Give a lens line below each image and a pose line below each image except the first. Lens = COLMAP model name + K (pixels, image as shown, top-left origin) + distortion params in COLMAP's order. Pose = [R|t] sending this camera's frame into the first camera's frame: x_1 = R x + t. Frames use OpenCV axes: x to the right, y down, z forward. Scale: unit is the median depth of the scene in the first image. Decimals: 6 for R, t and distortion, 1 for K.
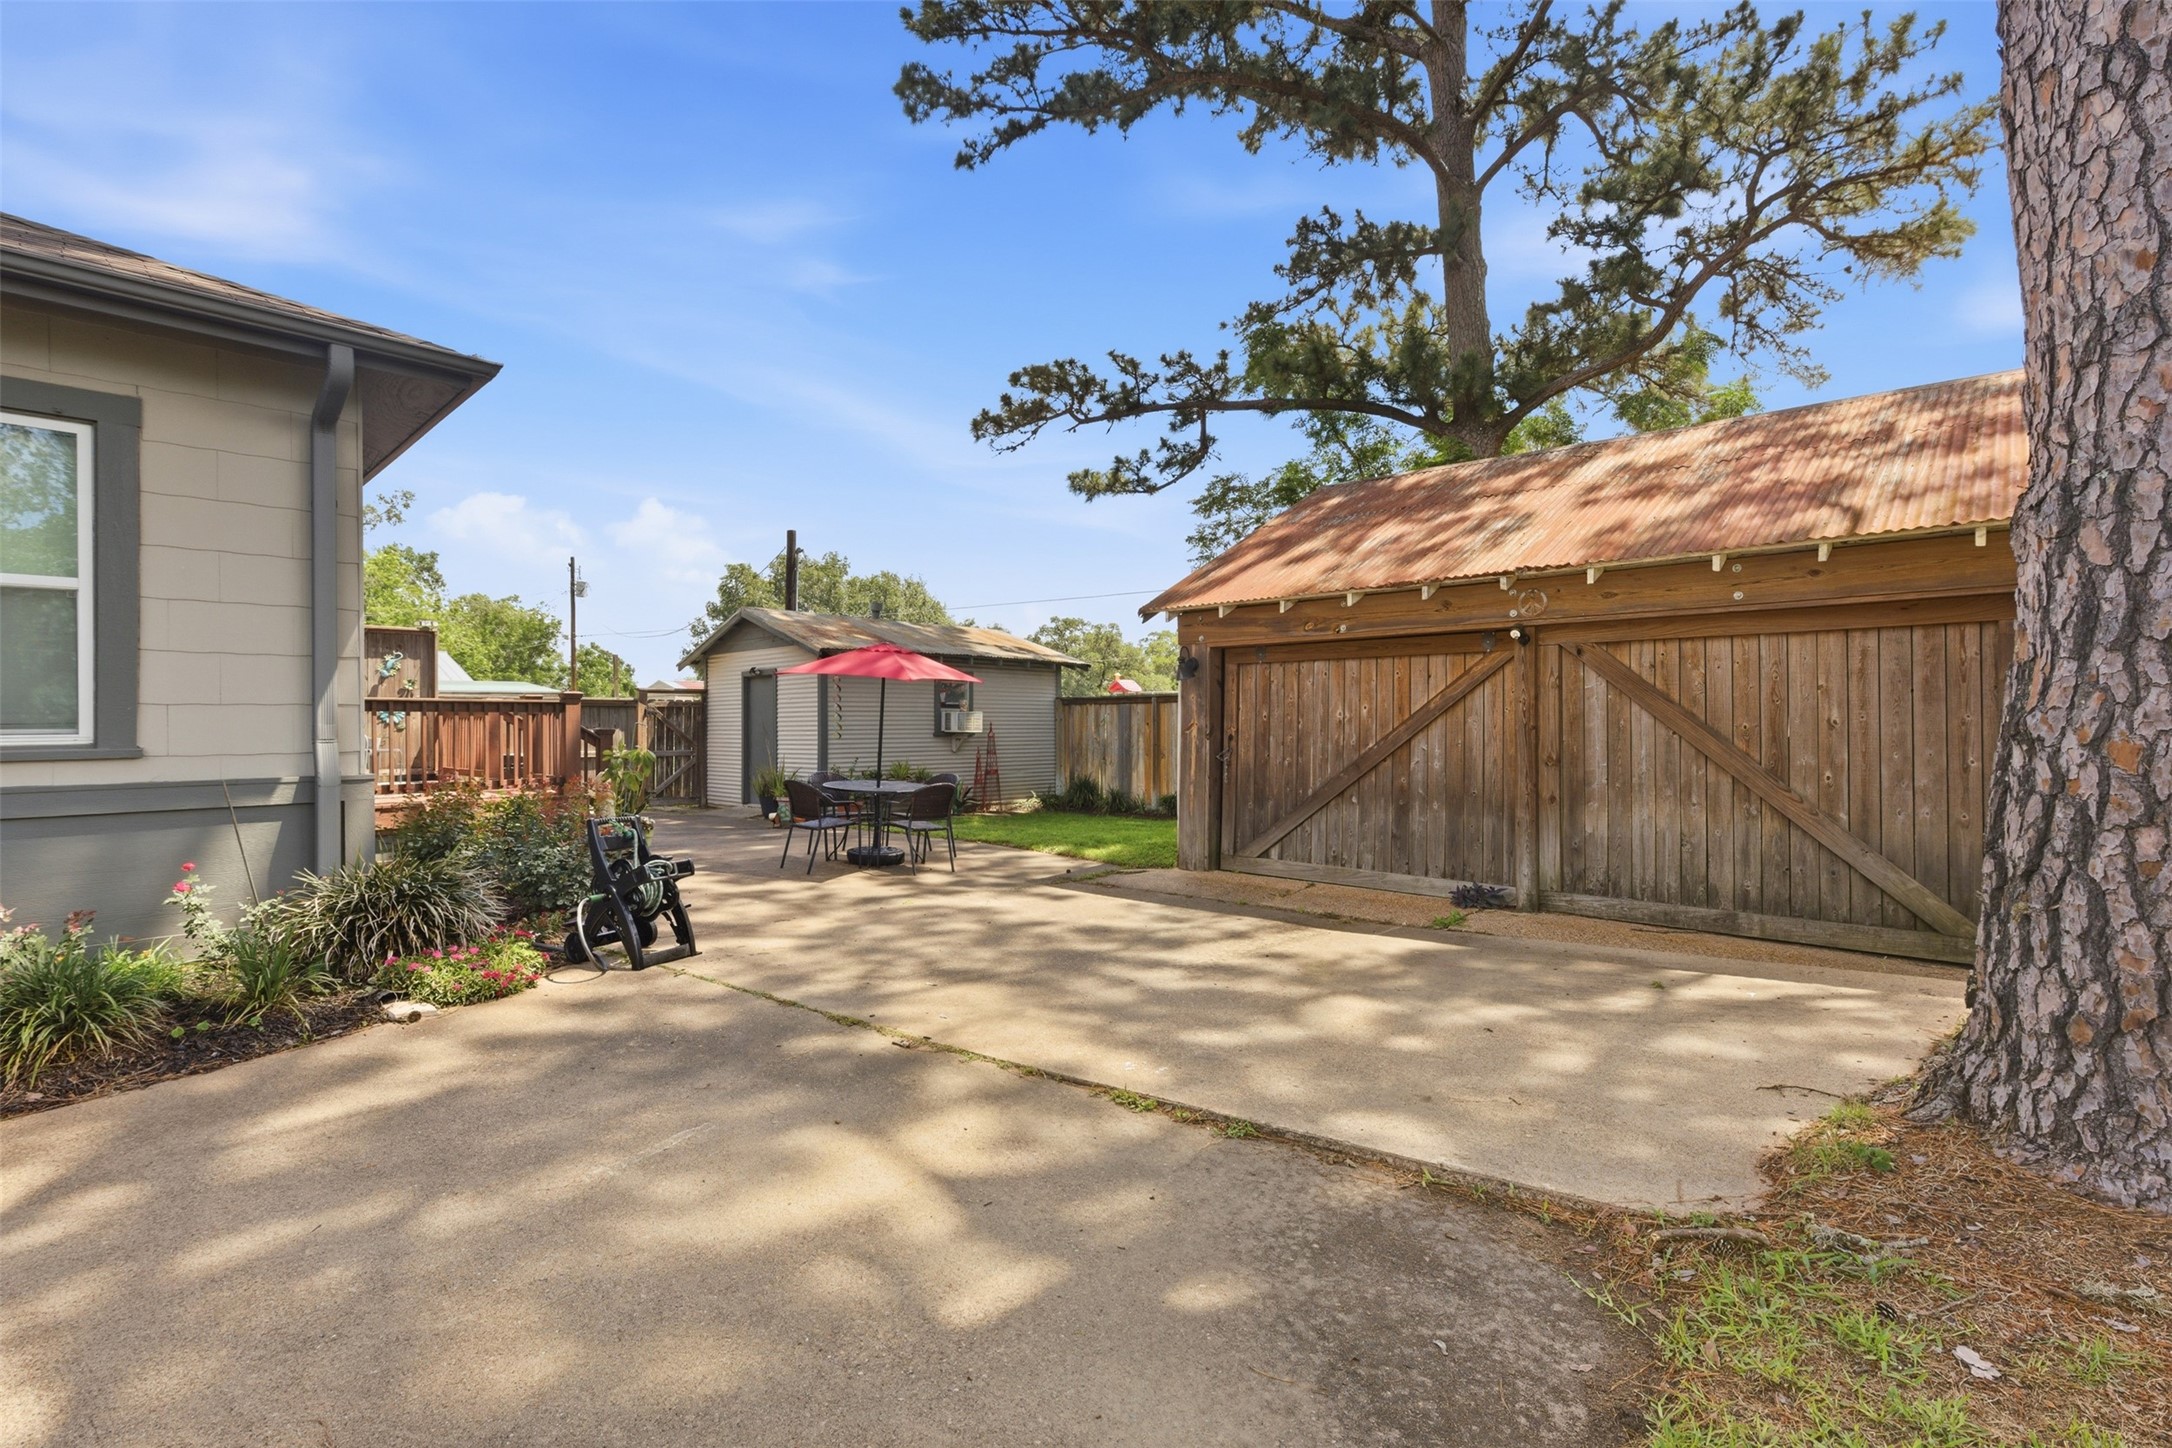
lens RADIAL K [[969.5, 0, 1062.9], [0, 969.5, 716.7], [0, 0, 1]] dist [-0.000098, -0.006165]
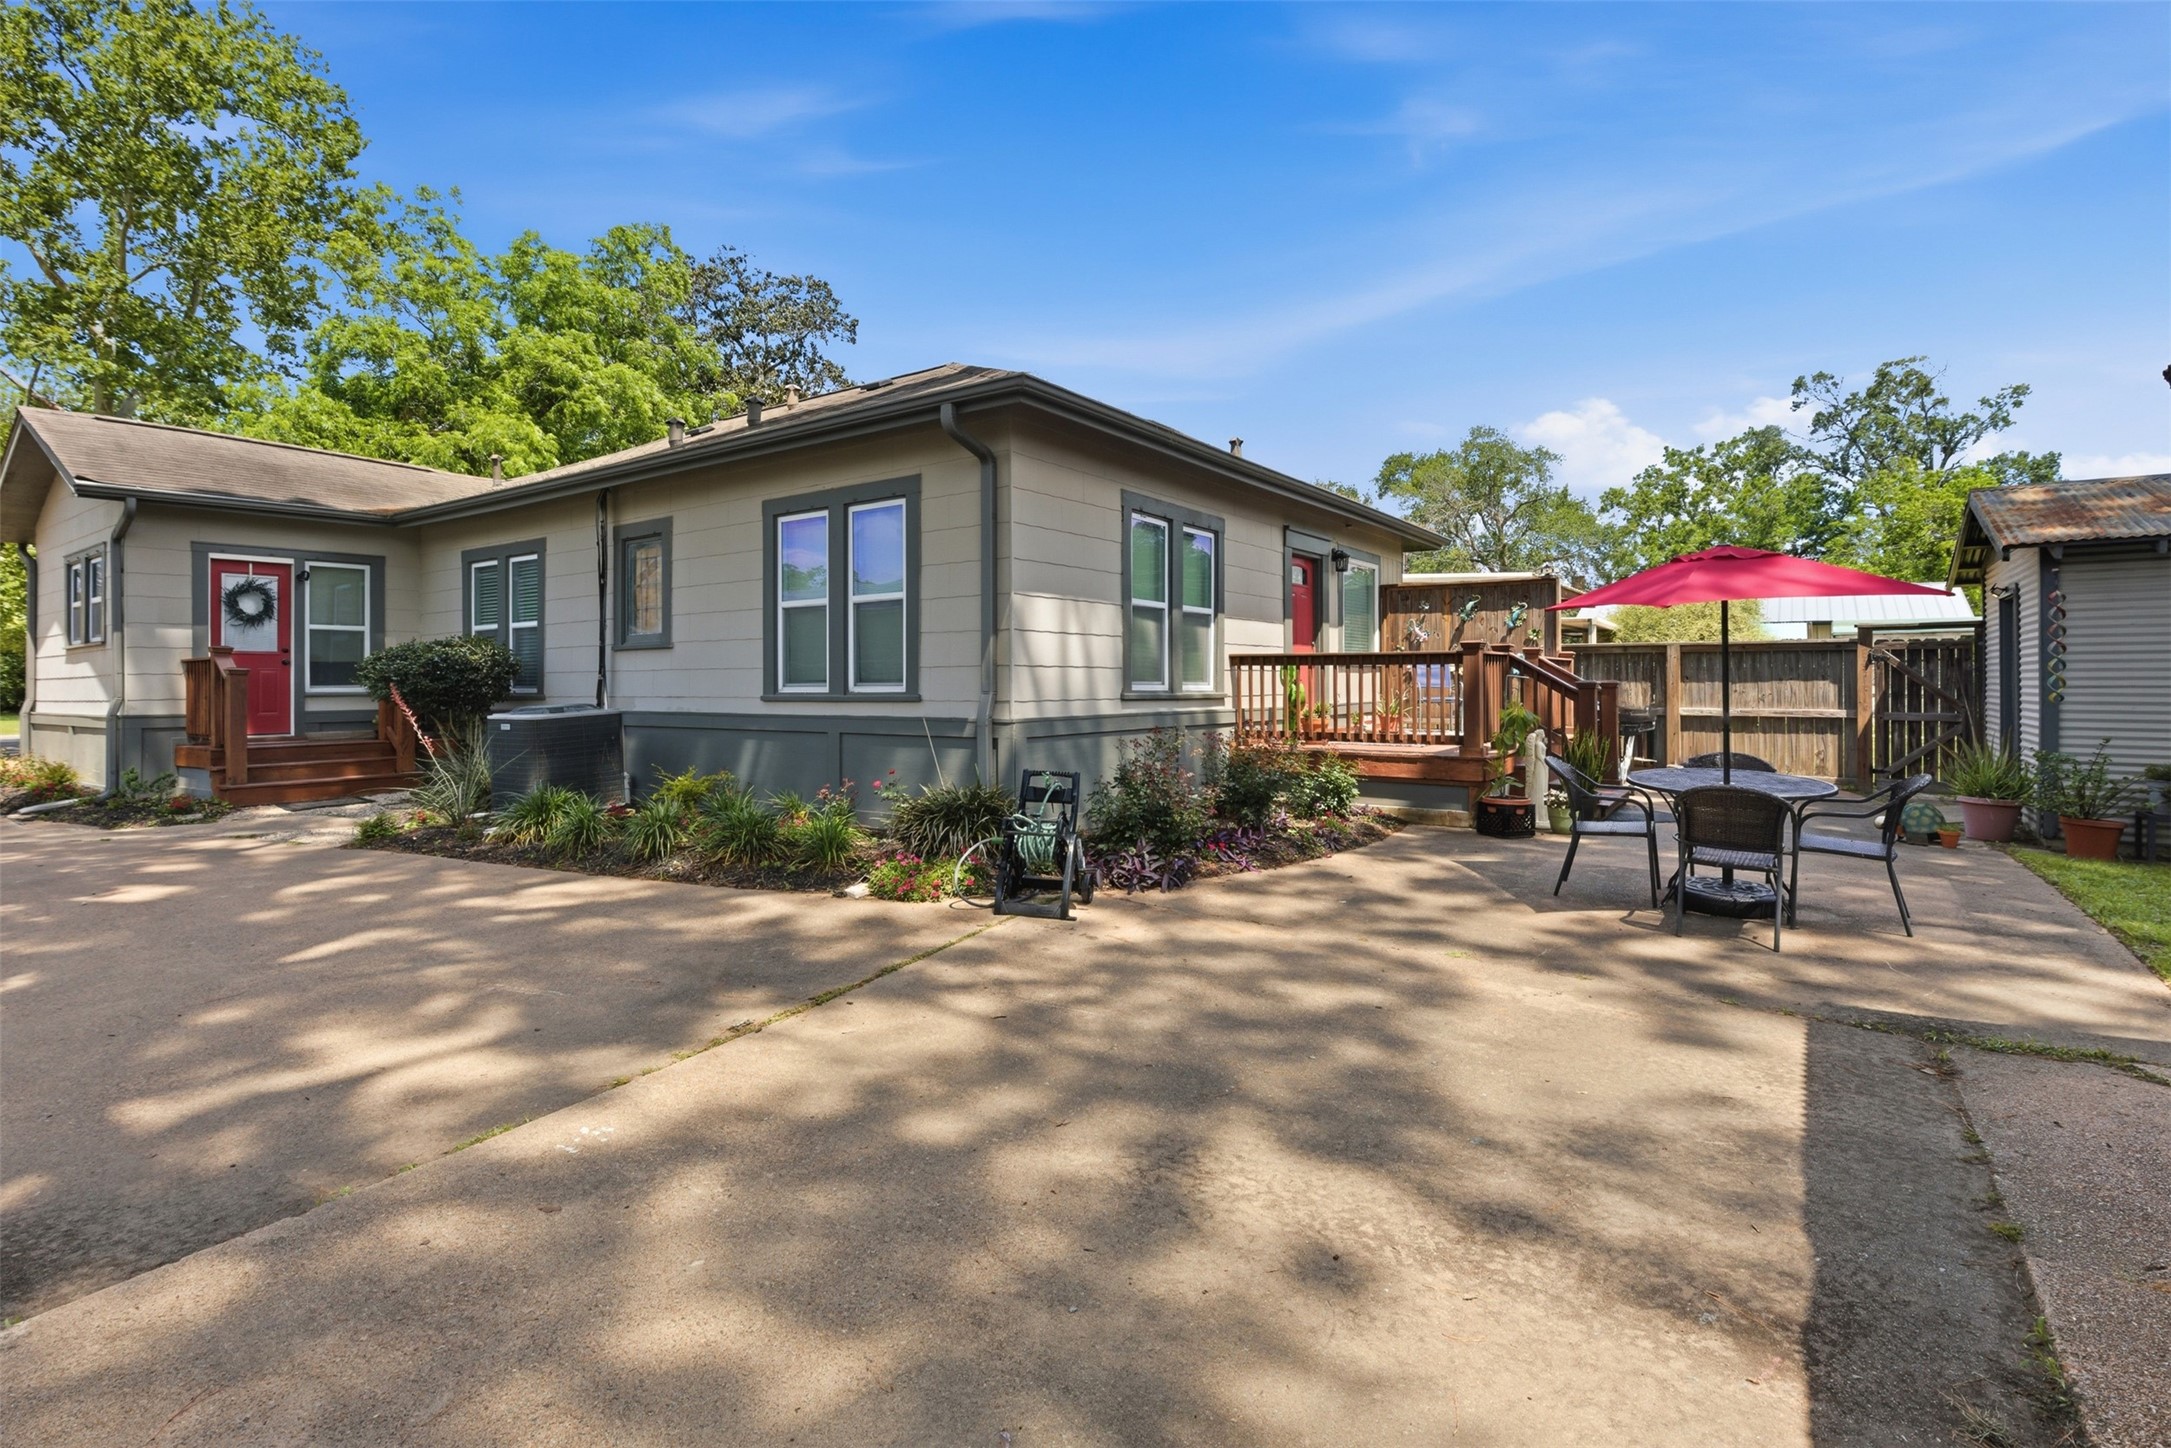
lens RADIAL K [[1036.8, 0, 1092.5], [0, 1036.8, 667.1], [0, 0, 1]] dist [-0.001026, -0.001135]
pose [[0.167650, -0.003999, -0.985838, 0.796171], [0.010845, 0.999939, -0.002212, -0.007640], [0.985787, -0.010321, 0.167683, 1.040115]]
